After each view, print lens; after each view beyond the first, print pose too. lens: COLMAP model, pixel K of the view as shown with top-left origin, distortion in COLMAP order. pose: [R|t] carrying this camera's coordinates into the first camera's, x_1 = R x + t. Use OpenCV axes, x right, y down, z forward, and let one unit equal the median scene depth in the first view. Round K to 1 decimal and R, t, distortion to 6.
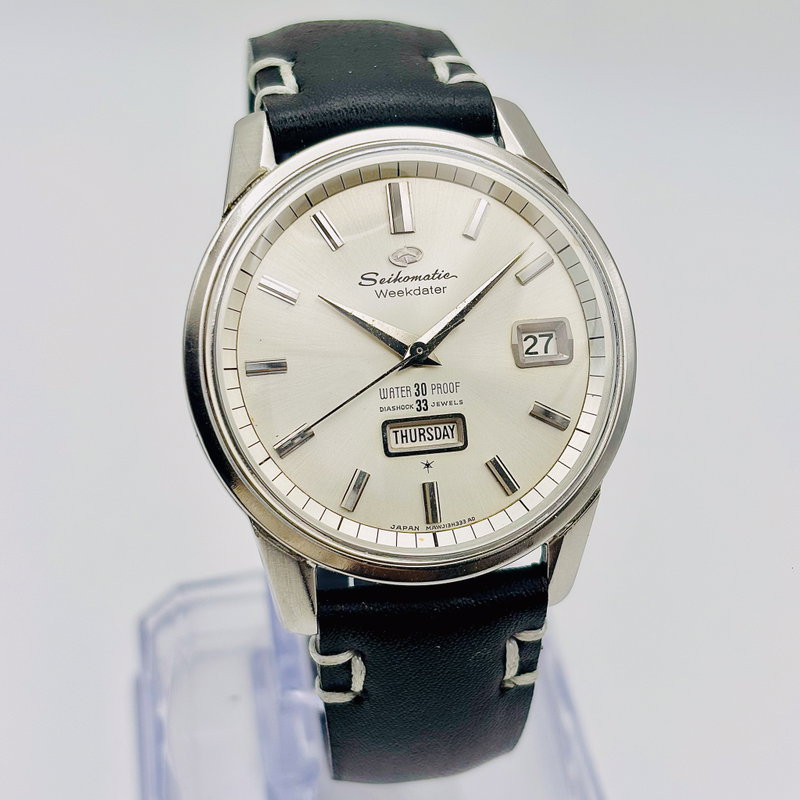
lens RADIAL K [[1634.9, 0, 397.2], [0, 1634.9, 426.9], [0, 0, 1]] dist [0.039867, -0.074980]
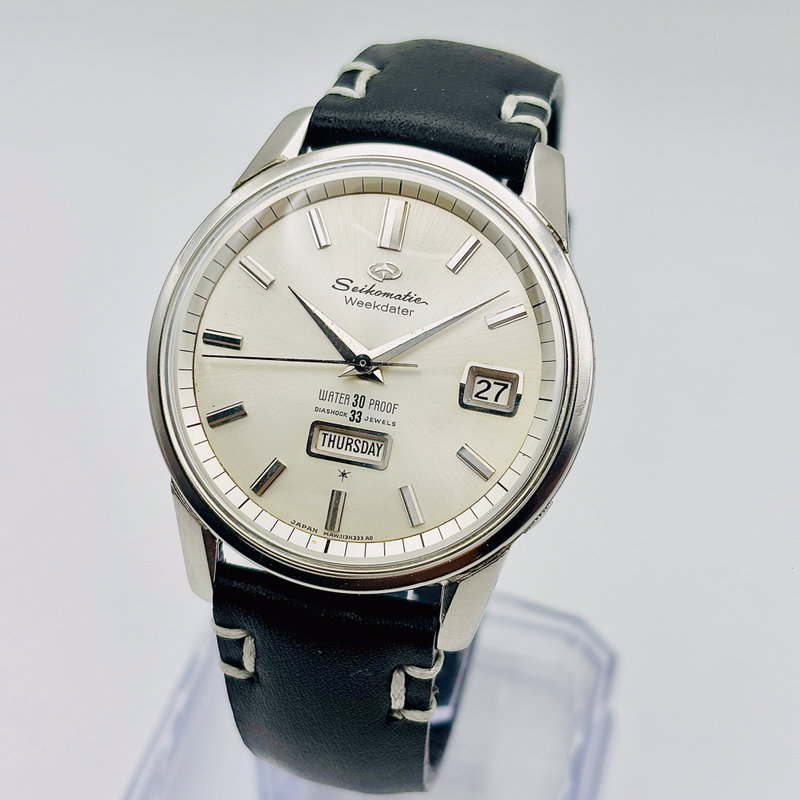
lens RADIAL K [[1634.9, 0, 397.2], [0, 1634.9, 426.9], [0, 0, 1]] dist [0.039867, -0.074980]
pose [[0.914806, 0.269593, -0.300748, 0.344350], [-0.275542, 0.961006, 0.023318, -0.037515], [0.295307, 0.061537, 0.953418, 0.039161]]
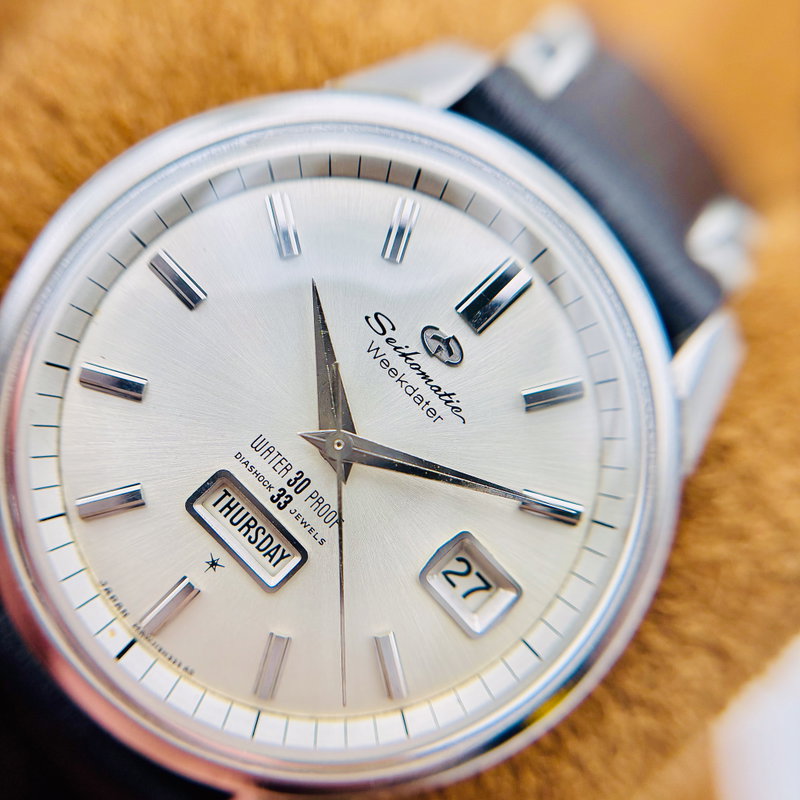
lens RADIAL K [[817.8, 0, 399.4], [0, 817.8, 410.7], [0, 0, 1]] dist [0.146250, -0.009170]
pose [[0.616691, 0.774721, -0.139641, 0.063938], [-0.783704, 0.620923, -0.016193, -0.068083], [0.074161, 0.119423, 0.990070, 0.660396]]
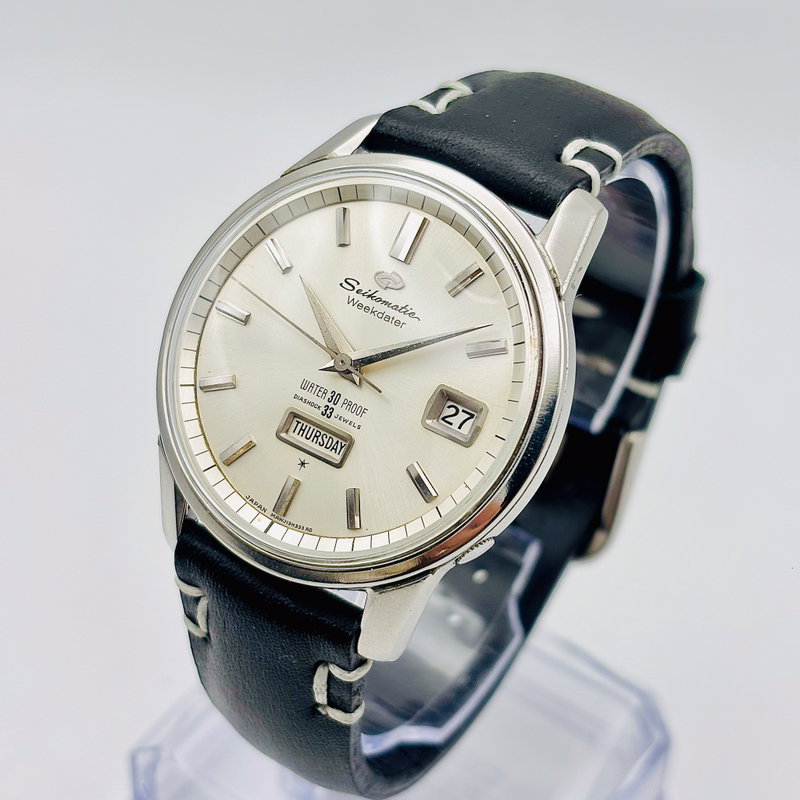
lens RADIAL K [[1634.9, 0, 397.2], [0, 1634.9, 426.9], [0, 0, 1]] dist [0.039867, -0.074980]
pose [[0.718656, 0.458635, -0.522673, 0.593602], [-0.478199, 0.871665, 0.107362, -0.137181], [0.504835, 0.172785, 0.845746, 0.141331]]
